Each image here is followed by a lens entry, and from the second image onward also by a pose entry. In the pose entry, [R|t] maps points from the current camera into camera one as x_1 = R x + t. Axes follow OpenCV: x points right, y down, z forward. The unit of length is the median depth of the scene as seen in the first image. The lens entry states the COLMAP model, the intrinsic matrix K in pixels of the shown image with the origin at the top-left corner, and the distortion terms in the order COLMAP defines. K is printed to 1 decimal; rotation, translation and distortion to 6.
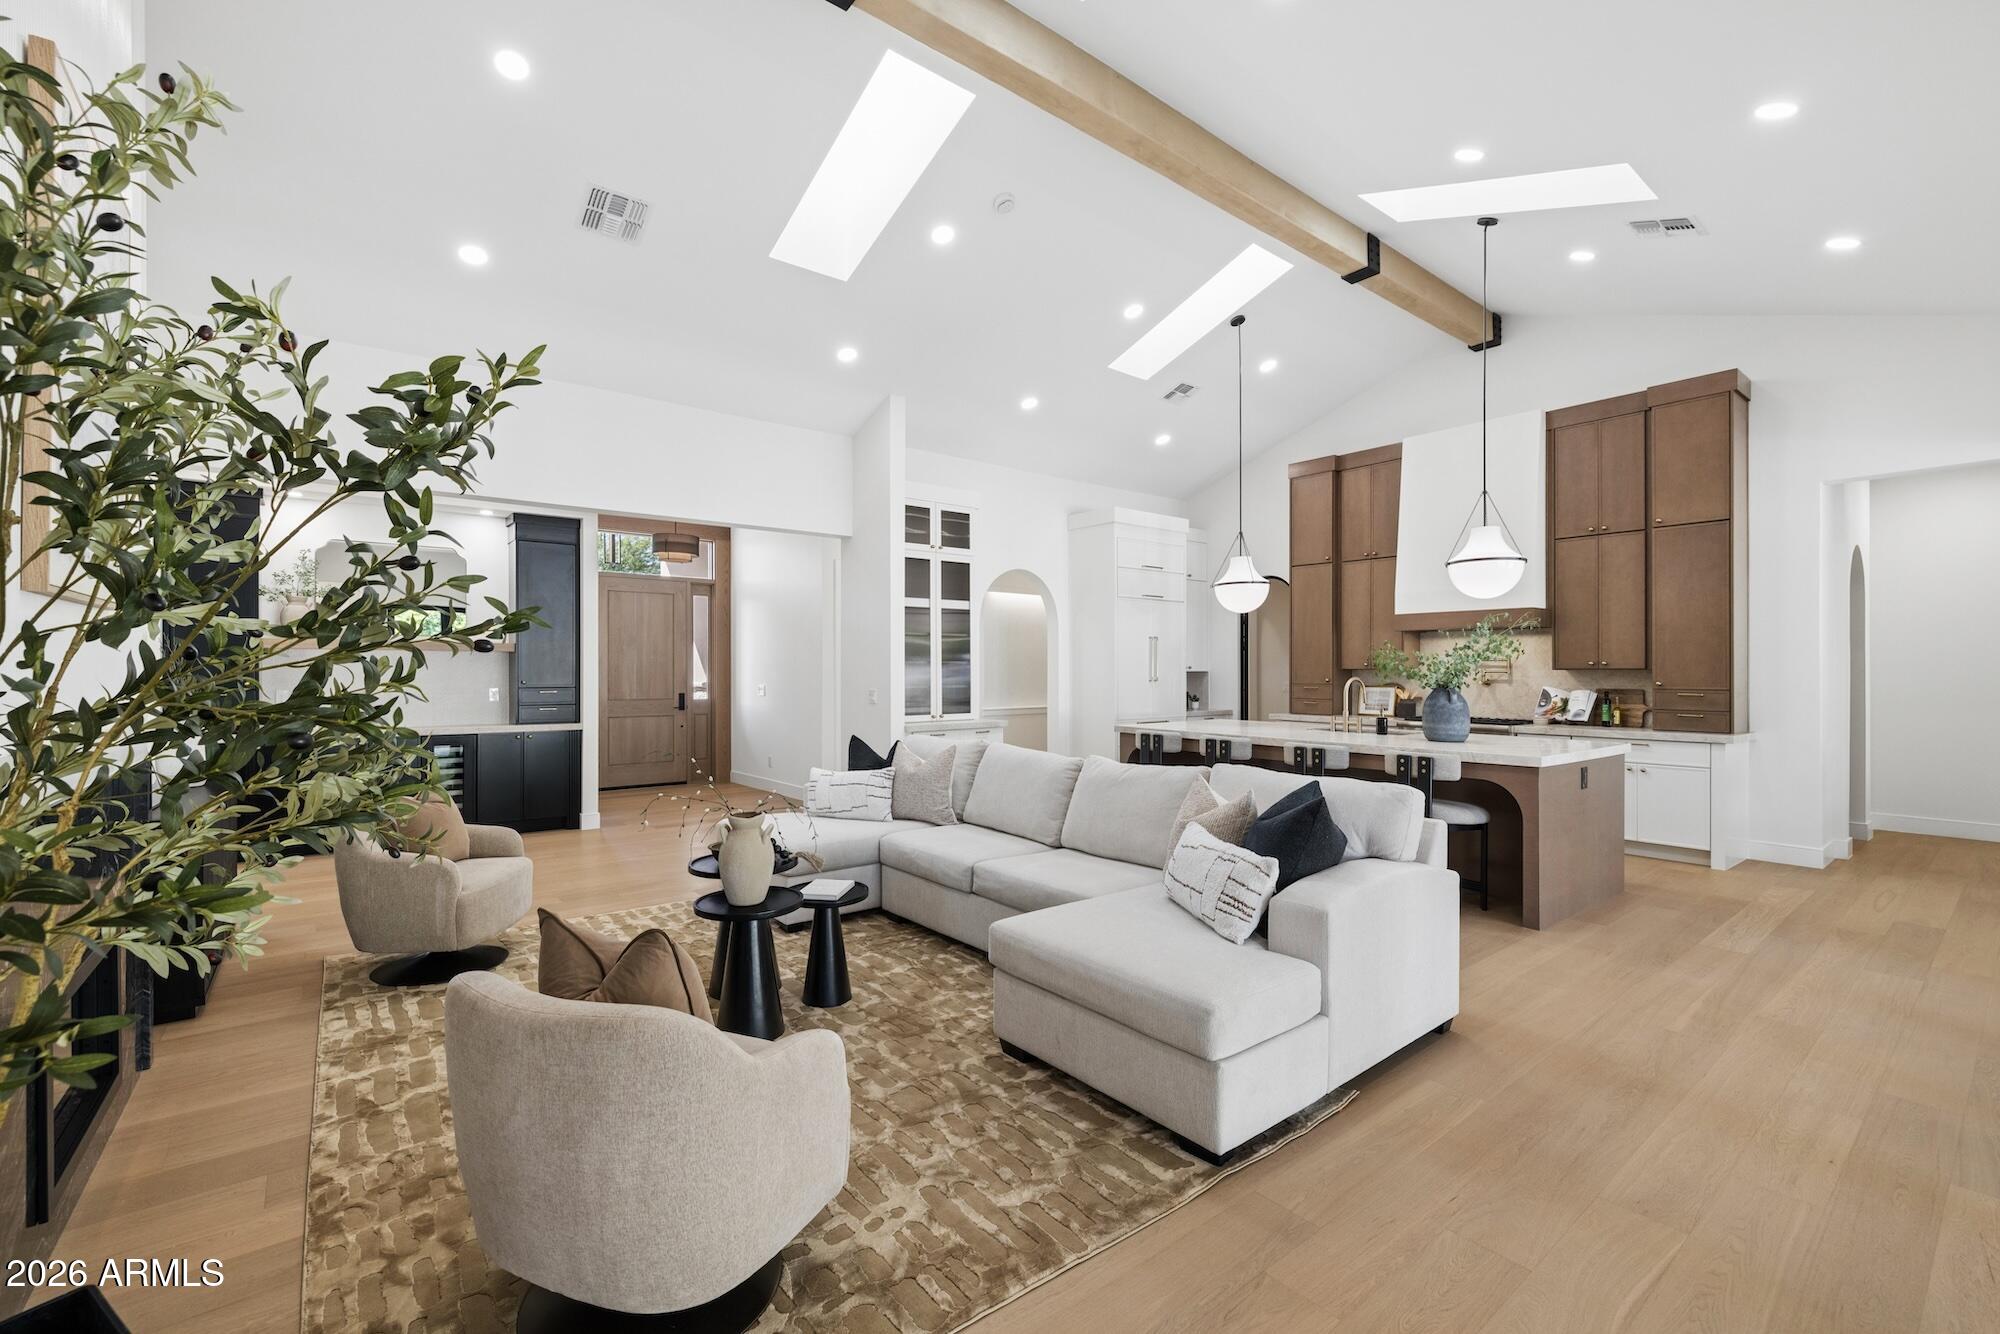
lens RADIAL K [[844.2, 0, 983.6], [0, 844.2, 673.1], [0, 0, 1]] dist [-0.003639, 0.000993]
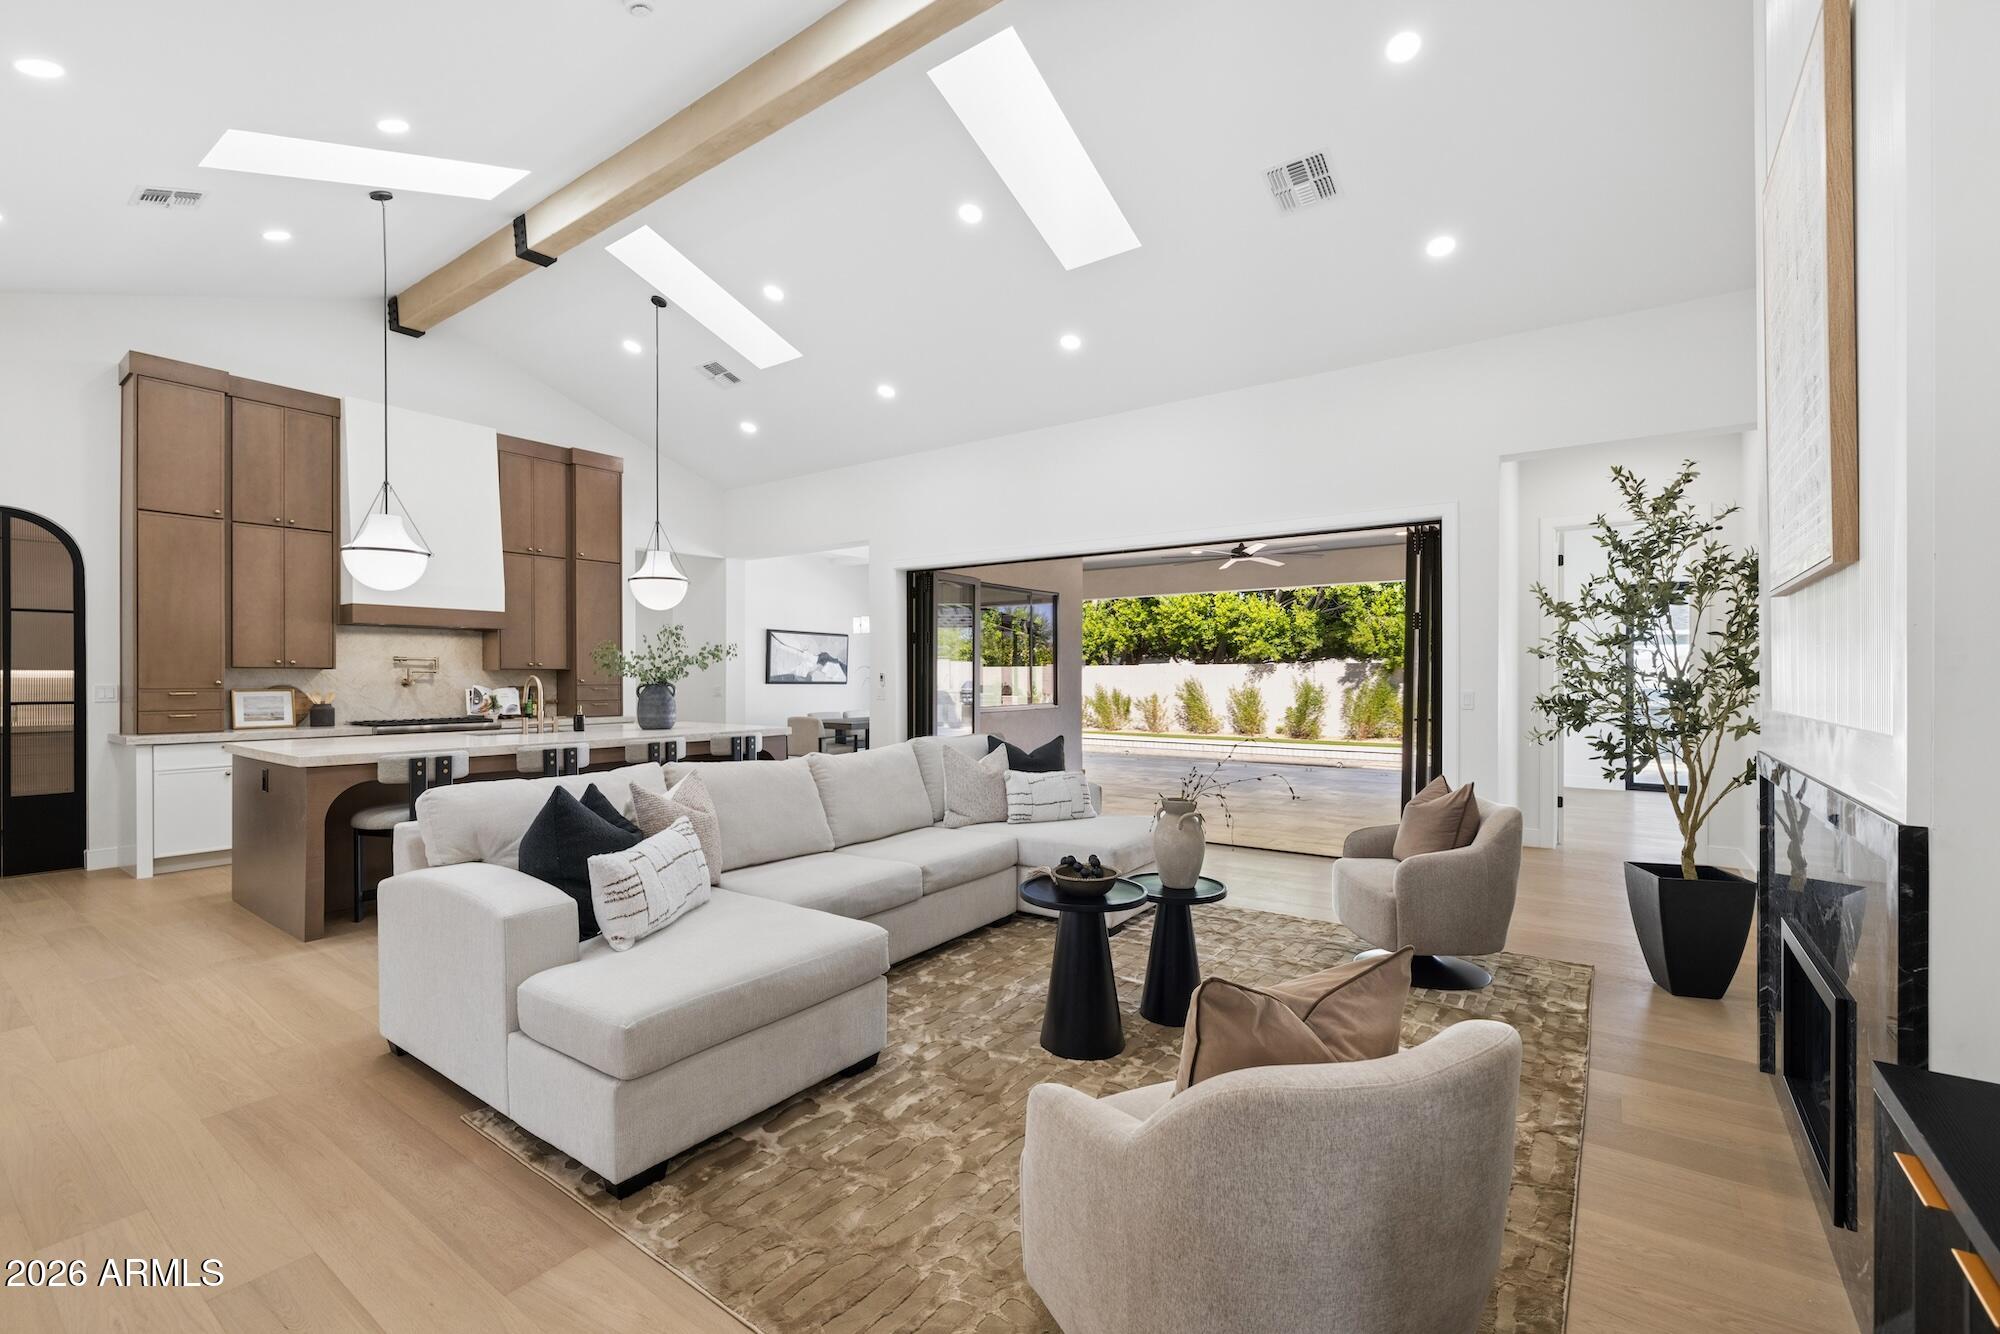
lens RADIAL K [[844.2, 0, 983.6], [0, 844.2, 678.4], [0, 0, 1]] dist [-0.003639, 0.000993]
pose [[-0.268485, -0.001387, 0.963283, -0.555650], [0.005427, 0.999981, 0.002952, 0.007650], [-0.963269, 0.006020, -0.268472, 0.689498]]
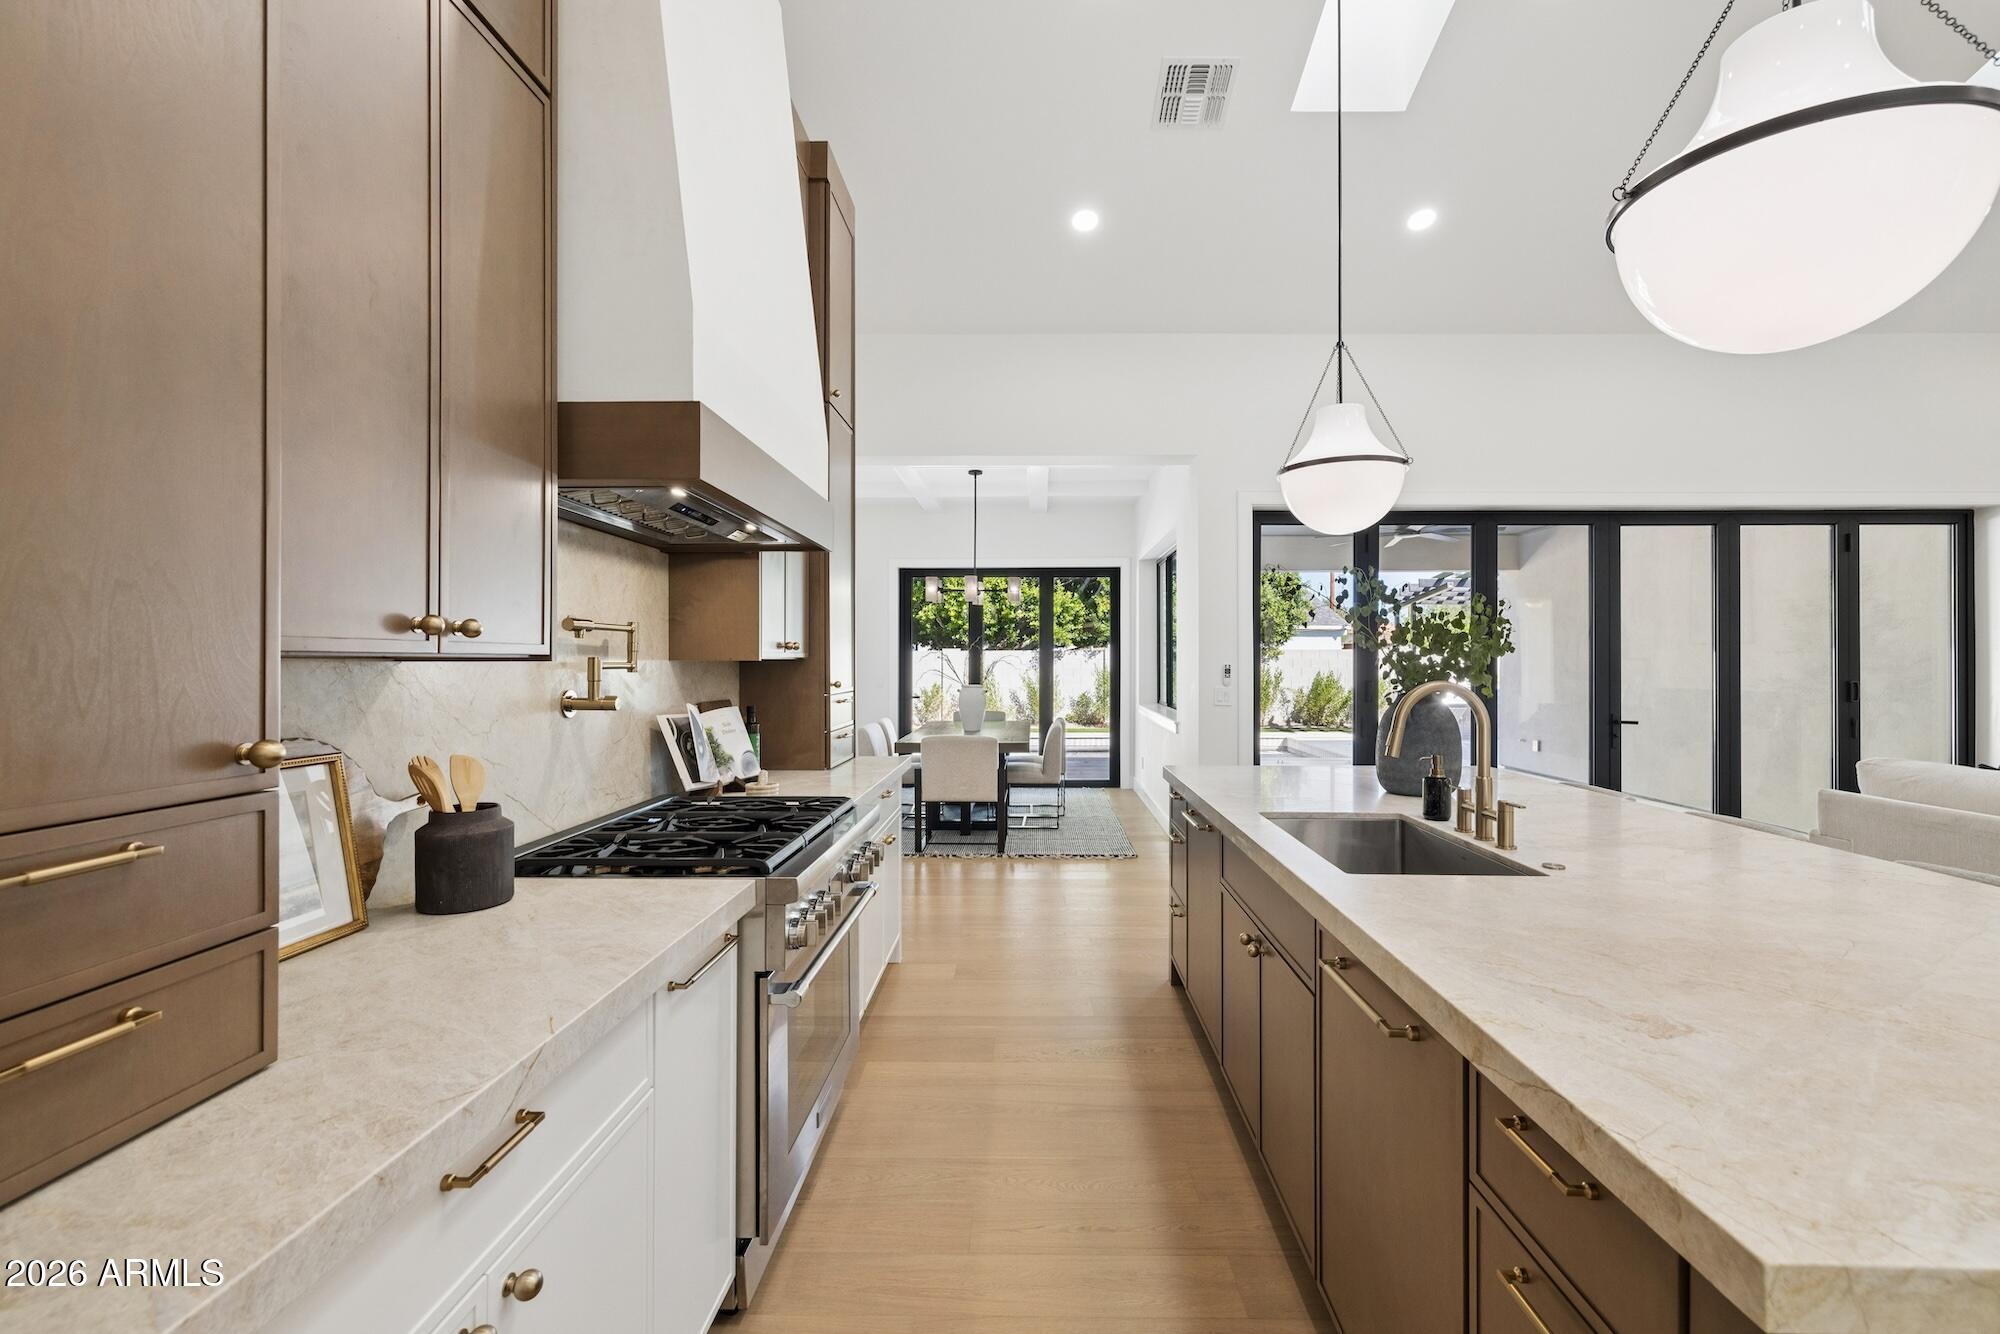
lens RADIAL K [[844.2, 0, 1011.5], [0, 844.2, 660.9], [0, 0, 1]] dist [-0.003639, 0.000993]
pose [[-0.775980, -0.001009, 0.630757, 0.324433], [0.002294, 0.999988, 0.004422, -0.005066], [-0.630753, 0.004878, -0.775968, 1.247436]]
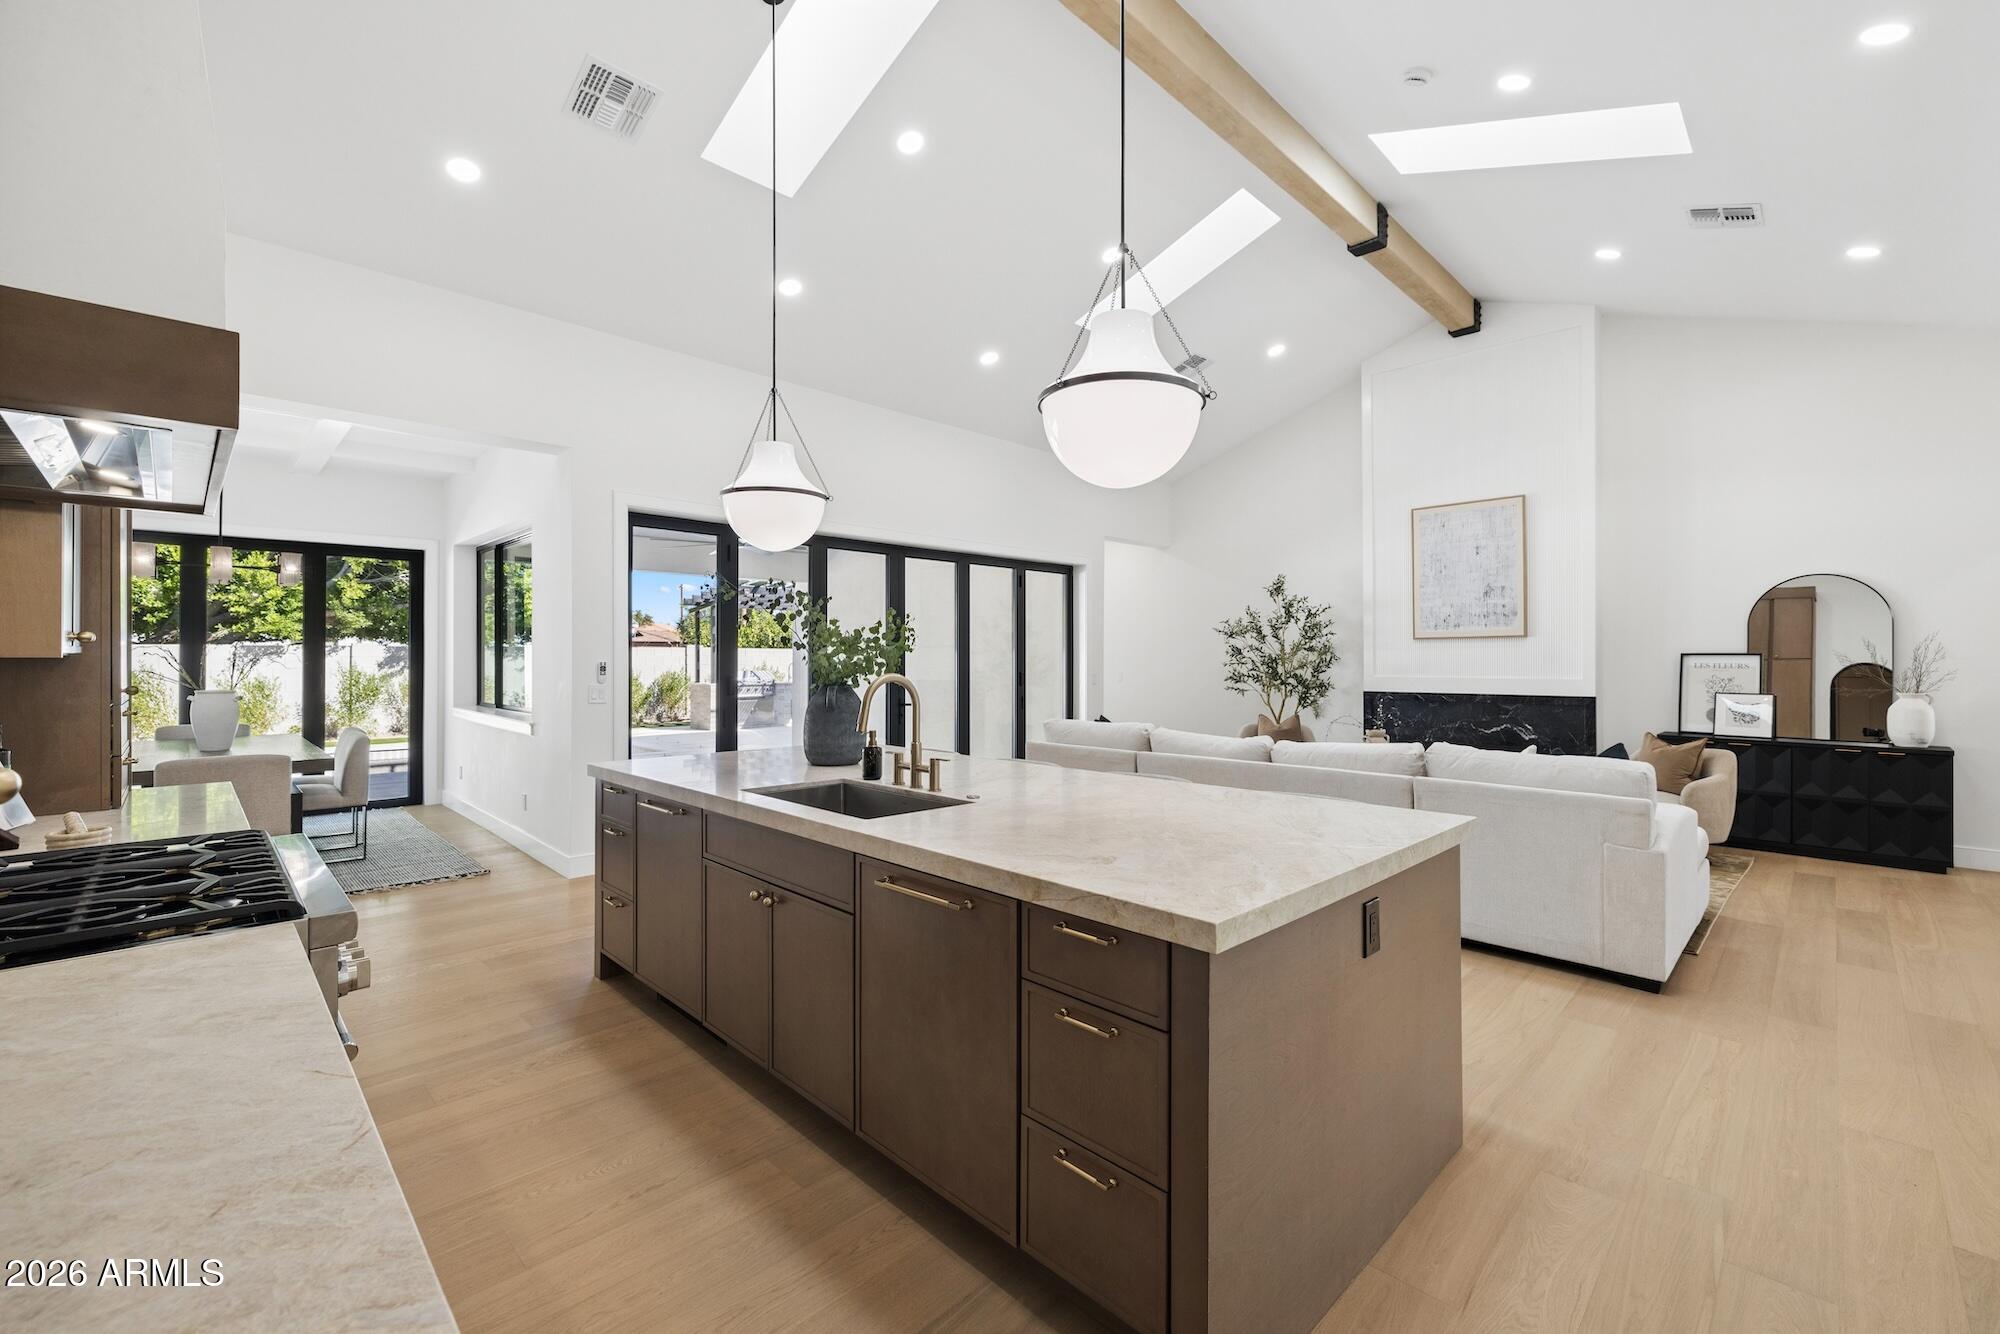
lens RADIAL K [[844.2, 0, 967.5], [0, 844.2, 660.4], [0, 0, 1]] dist [-0.003639, 0.000993]
pose [[-0.995290, -0.000848, -0.096942, 0.401814], [-0.001524, 0.999975, 0.006899, -0.005404], [0.096934, 0.007014, -0.995266, 1.328311]]
